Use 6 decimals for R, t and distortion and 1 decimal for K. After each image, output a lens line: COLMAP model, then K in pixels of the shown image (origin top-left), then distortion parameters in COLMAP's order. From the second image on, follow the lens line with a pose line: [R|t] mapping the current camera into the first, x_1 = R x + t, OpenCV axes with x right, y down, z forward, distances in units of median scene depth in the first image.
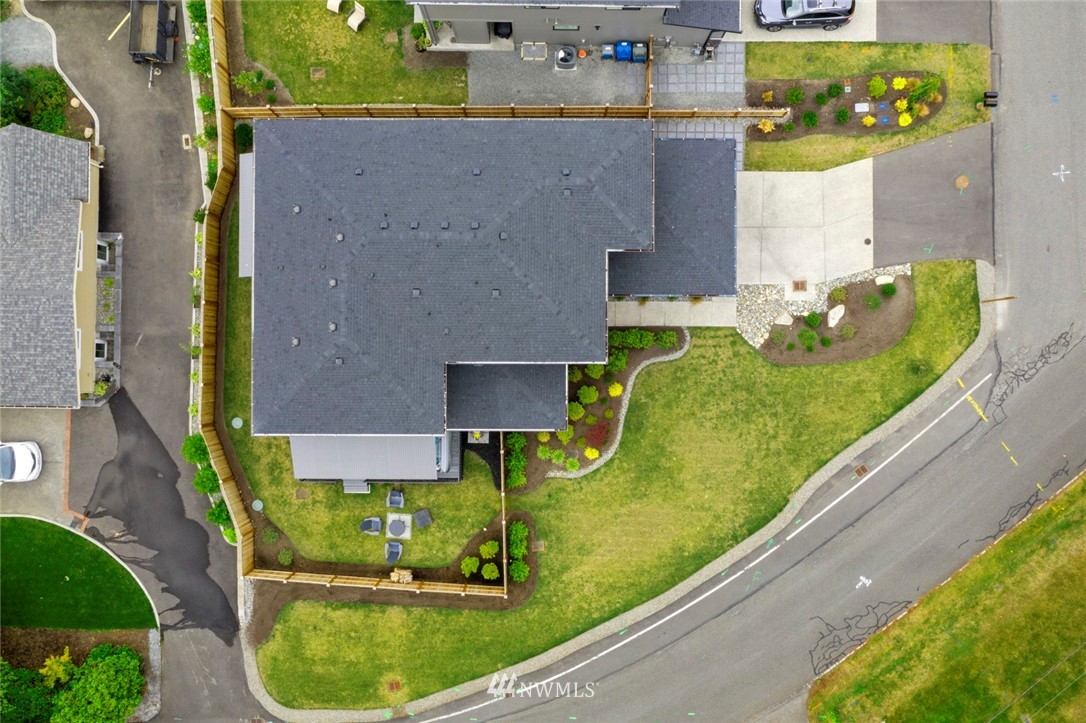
lens RADIAL K [[856.3, 0, 543.0], [0, 856.3, 361.5], [0, 0, 1]] dist [-0.015968, 0.003147]
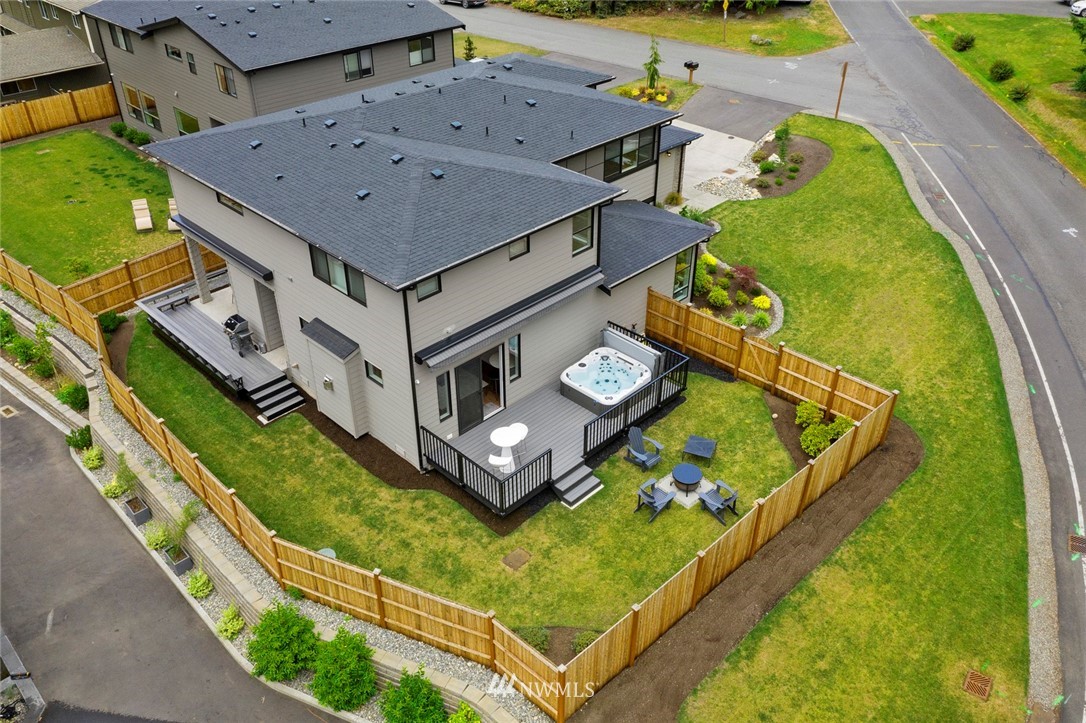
lens RADIAL K [[856.3, 0, 543.0], [0, 856.3, 361.5], [0, 0, 1]] dist [-0.015968, 0.003147]
pose [[0.696353, -0.399272, 0.596384, -0.529062], [0.717693, 0.390950, -0.576260, 0.413325], [-0.003072, 0.829301, 0.558794, 0.633254]]
